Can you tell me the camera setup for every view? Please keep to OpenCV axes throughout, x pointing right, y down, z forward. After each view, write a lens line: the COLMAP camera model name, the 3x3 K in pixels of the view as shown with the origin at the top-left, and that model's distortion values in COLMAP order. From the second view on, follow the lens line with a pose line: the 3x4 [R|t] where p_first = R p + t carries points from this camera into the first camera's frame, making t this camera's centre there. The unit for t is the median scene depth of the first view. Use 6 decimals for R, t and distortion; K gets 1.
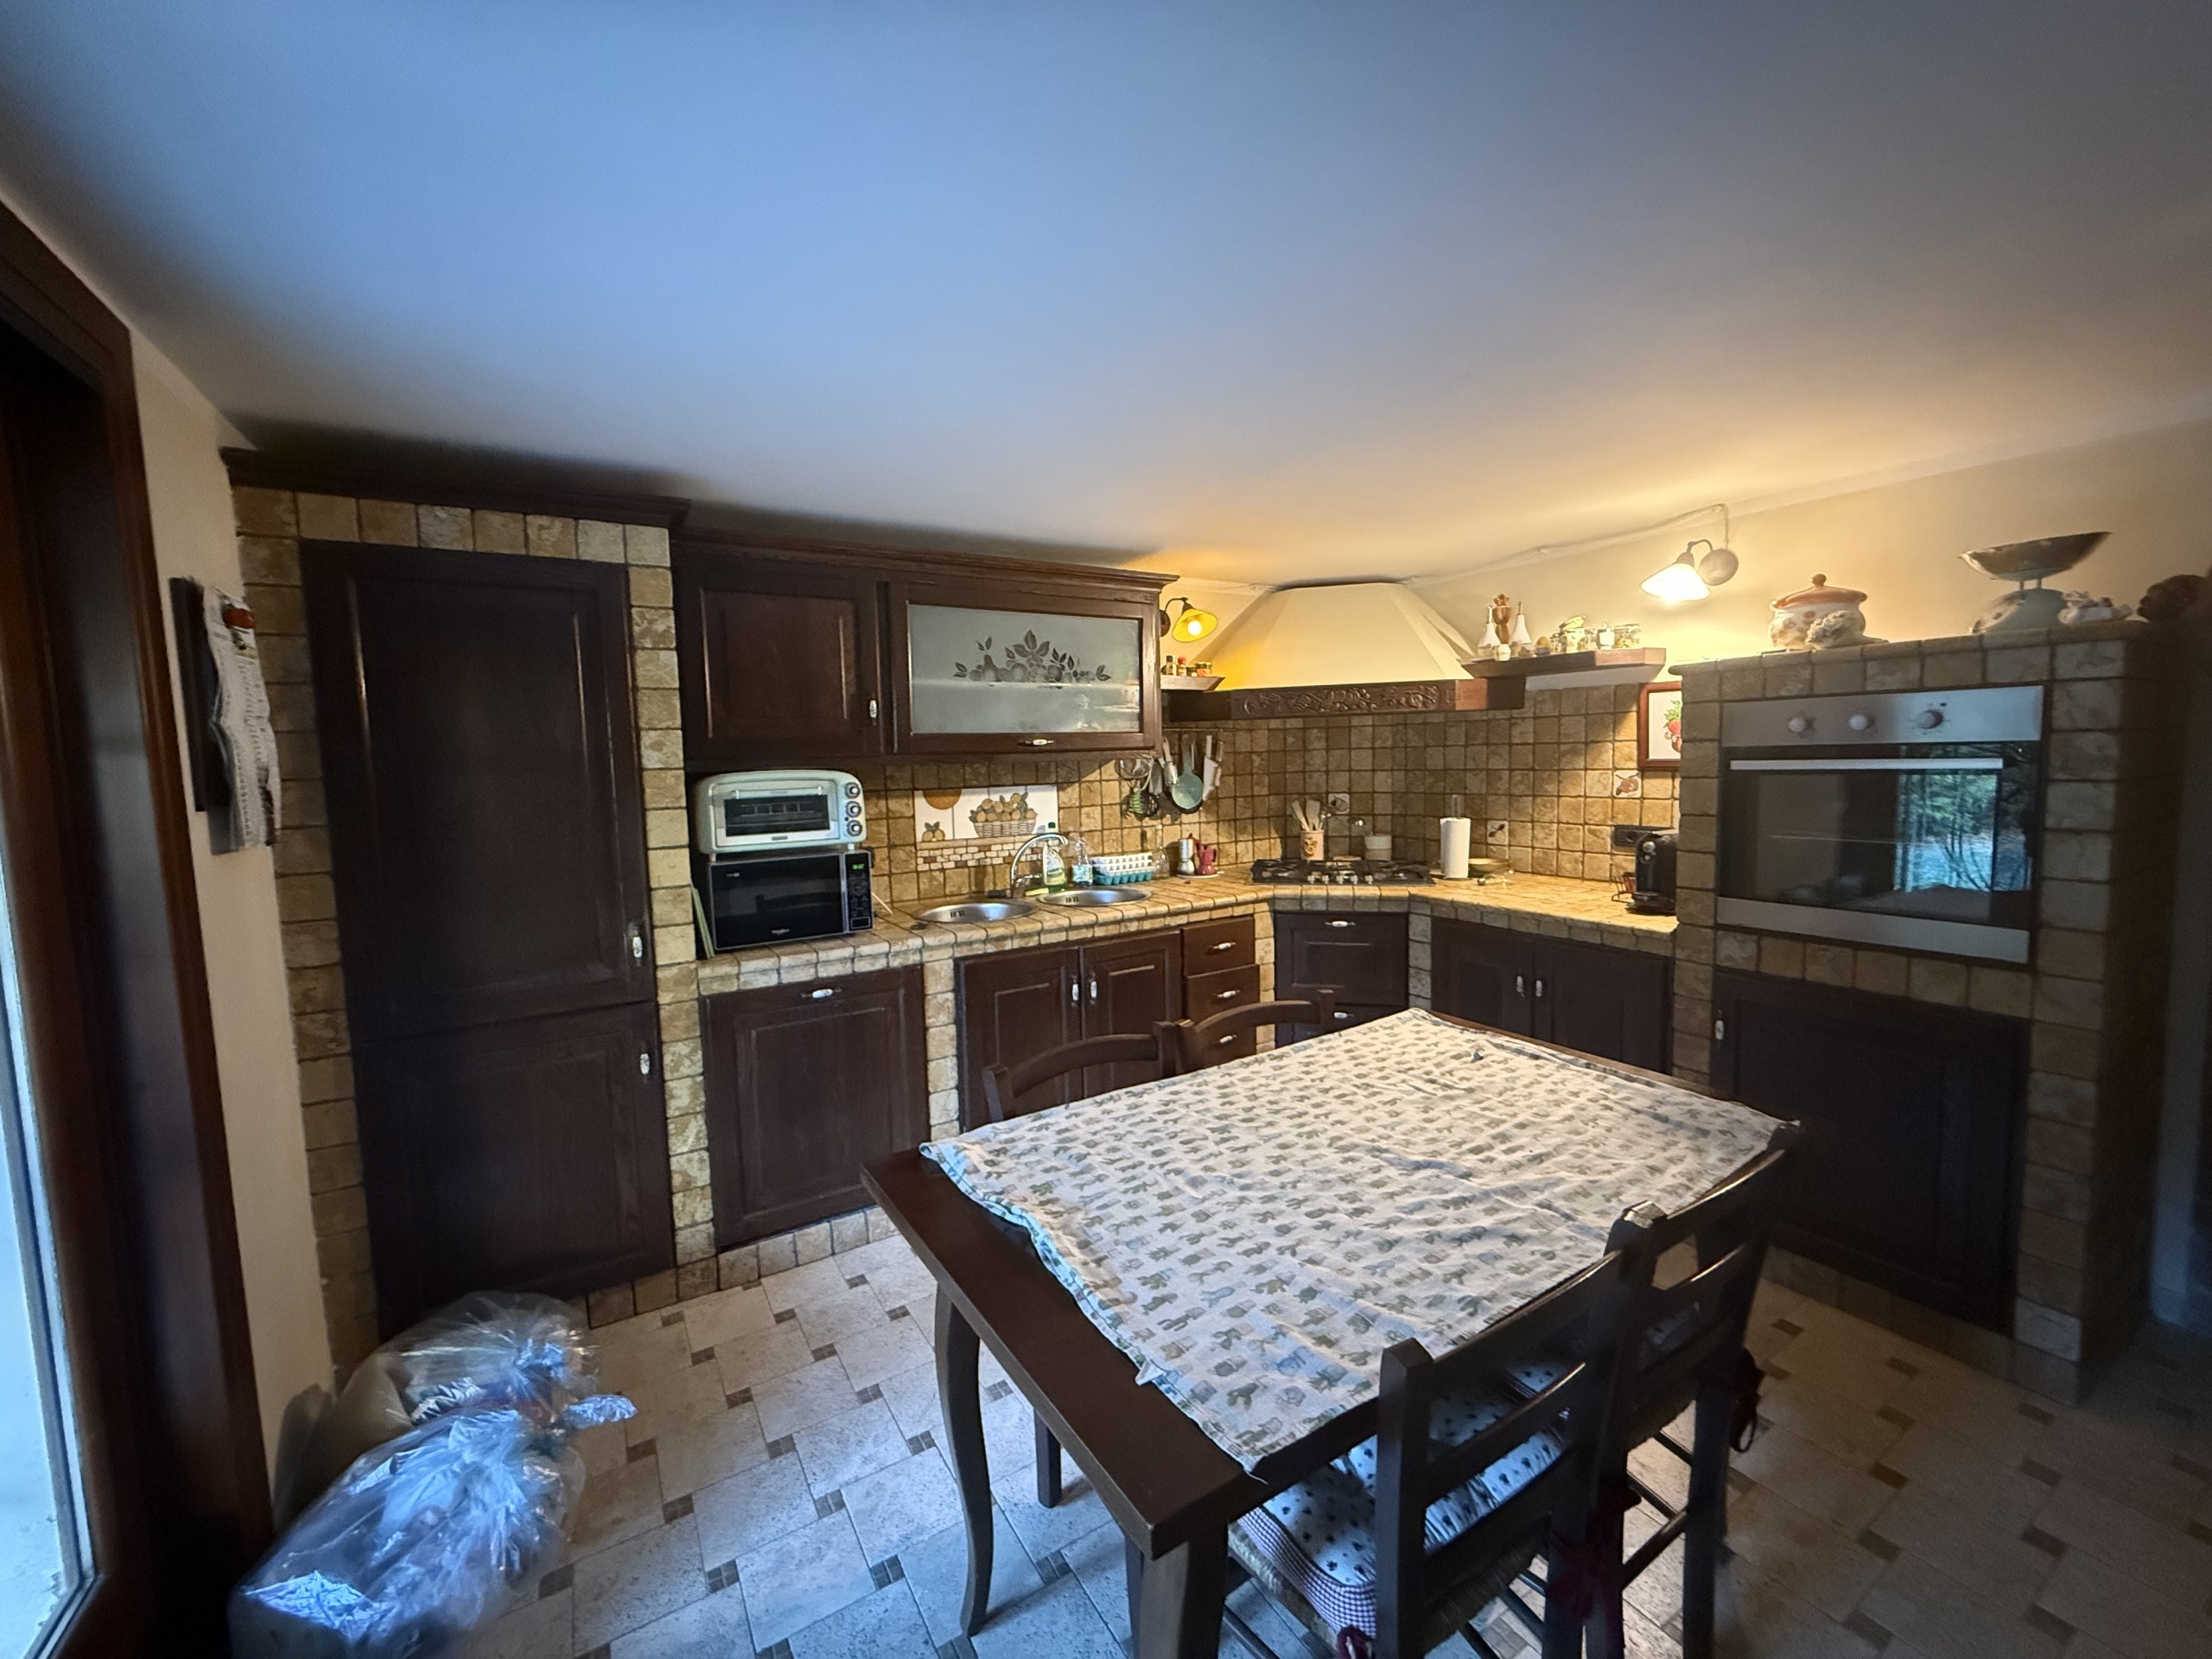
lens RADIAL K [[875.1, 0, 1106.0], [0, 875.1, 829.5], [0, 0, 1]] dist [-0.000678, 0.000197]
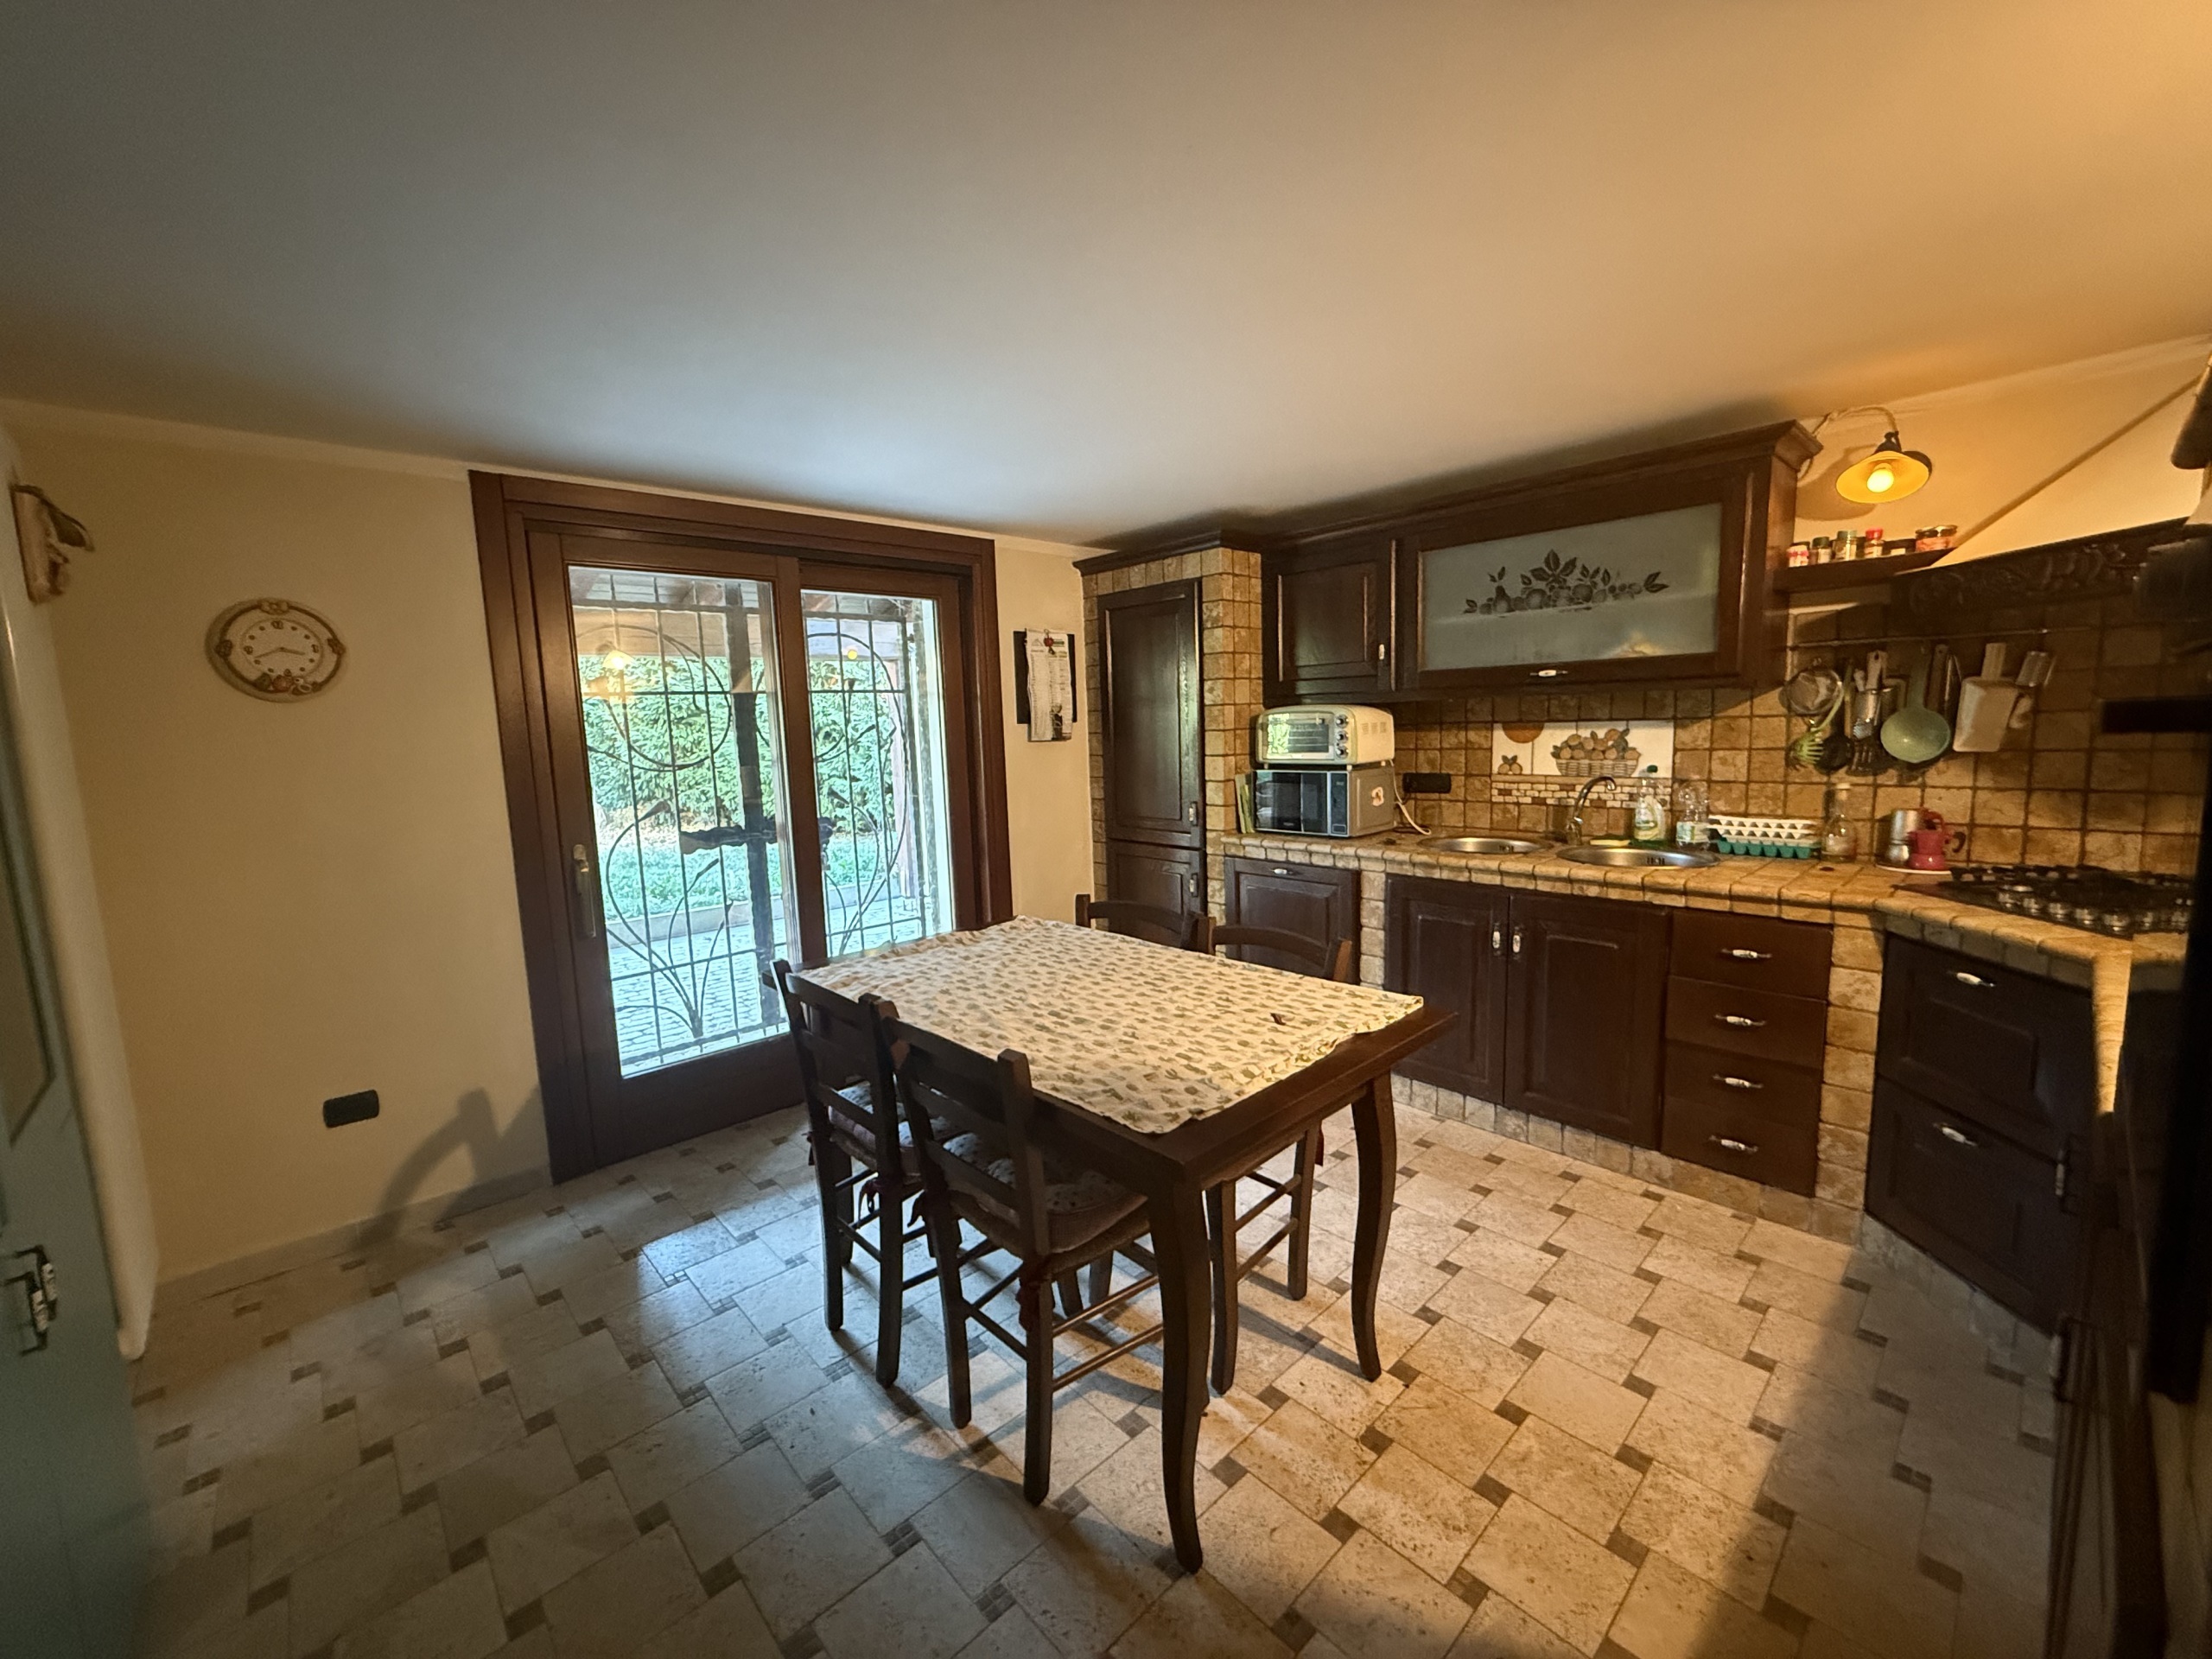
lens RADIAL K [[875.1, 0, 1106.0], [0, 875.1, 829.5], [0, 0, 1]] dist [-0.000678, 0.000197]
pose [[0.205647, 0.142055, -0.968261, 0.713465], [-0.055520, 0.989509, 0.133380, -0.033258], [0.977050, 0.026329, 0.211376, 0.344467]]
